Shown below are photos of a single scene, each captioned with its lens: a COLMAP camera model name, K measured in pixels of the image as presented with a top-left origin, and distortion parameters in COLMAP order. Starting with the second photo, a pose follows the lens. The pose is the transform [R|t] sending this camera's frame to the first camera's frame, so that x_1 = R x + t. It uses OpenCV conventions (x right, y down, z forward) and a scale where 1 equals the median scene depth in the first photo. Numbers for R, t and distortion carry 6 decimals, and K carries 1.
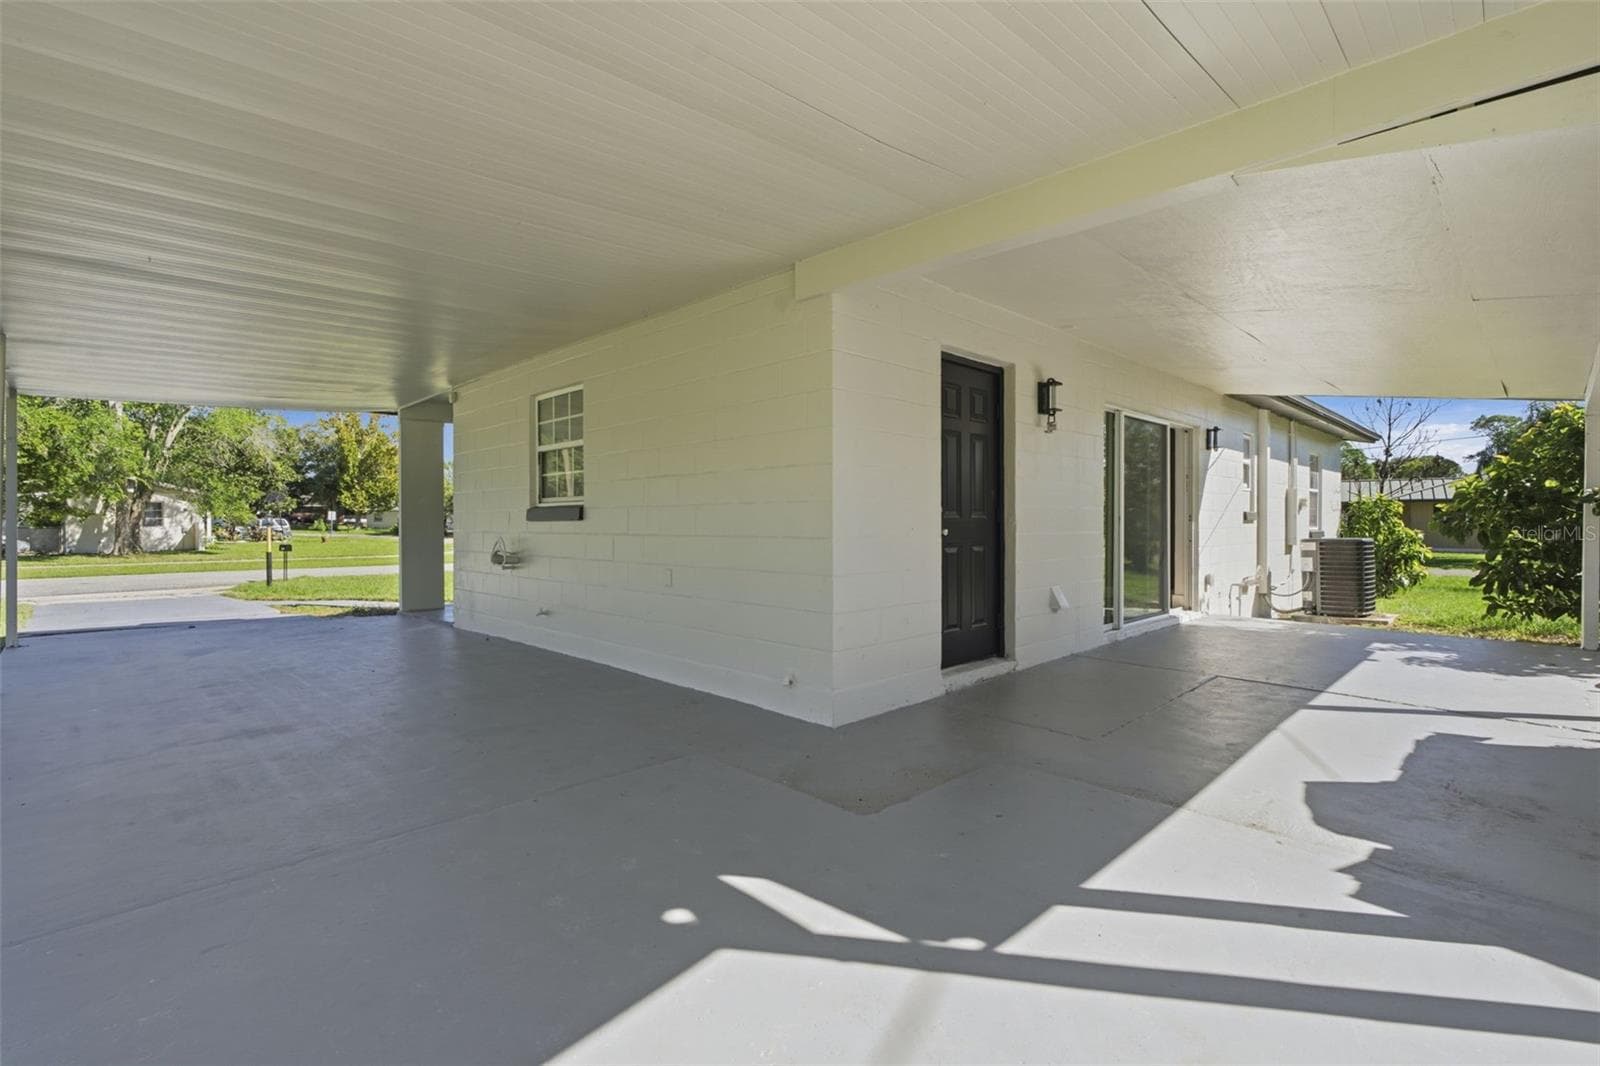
lens RADIAL K [[739.8, 0, 800.0], [0, 739.8, 533.0], [0, 0, 1]] dist [0.000036, 0.000111]
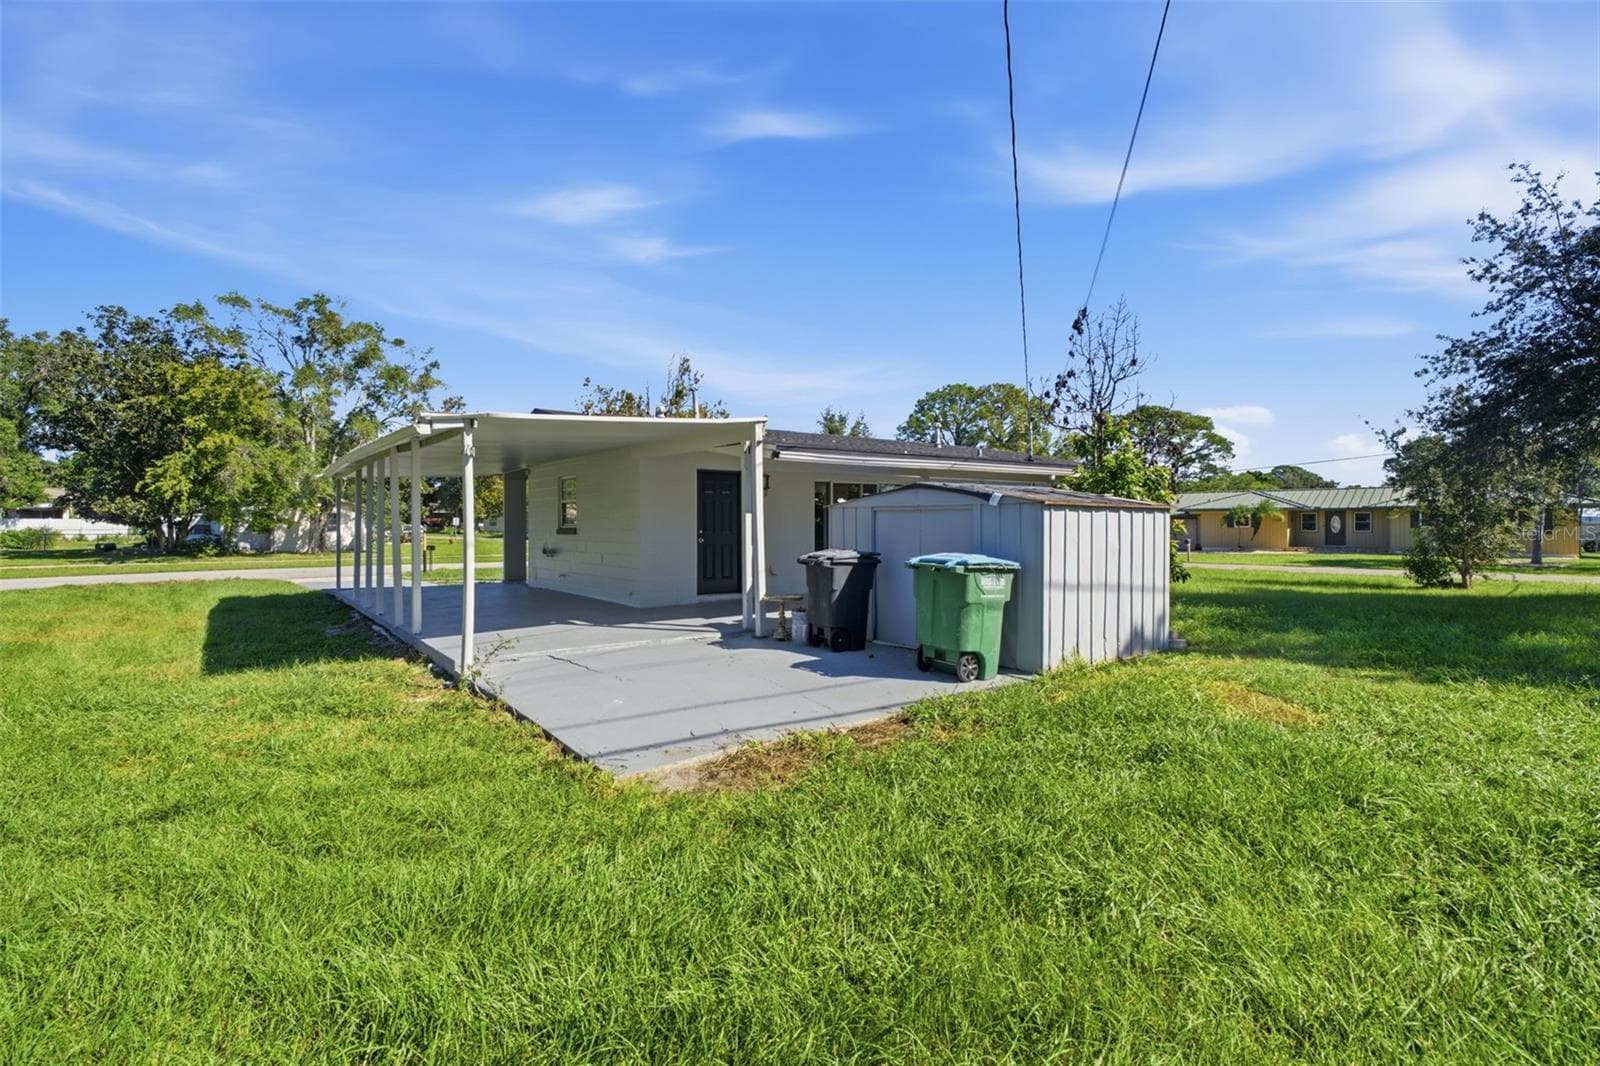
lens RADIAL K [[739.8, 0, 800.0], [0, 739.8, 533.0], [0, 0, 1]] dist [0.000036, 0.000111]
pose [[0.992248, 0.000585, -0.124273, 0.126902], [-0.001061, 0.999992, -0.003760, -0.002561], [0.124270, 0.003862, 0.992241, -0.223327]]
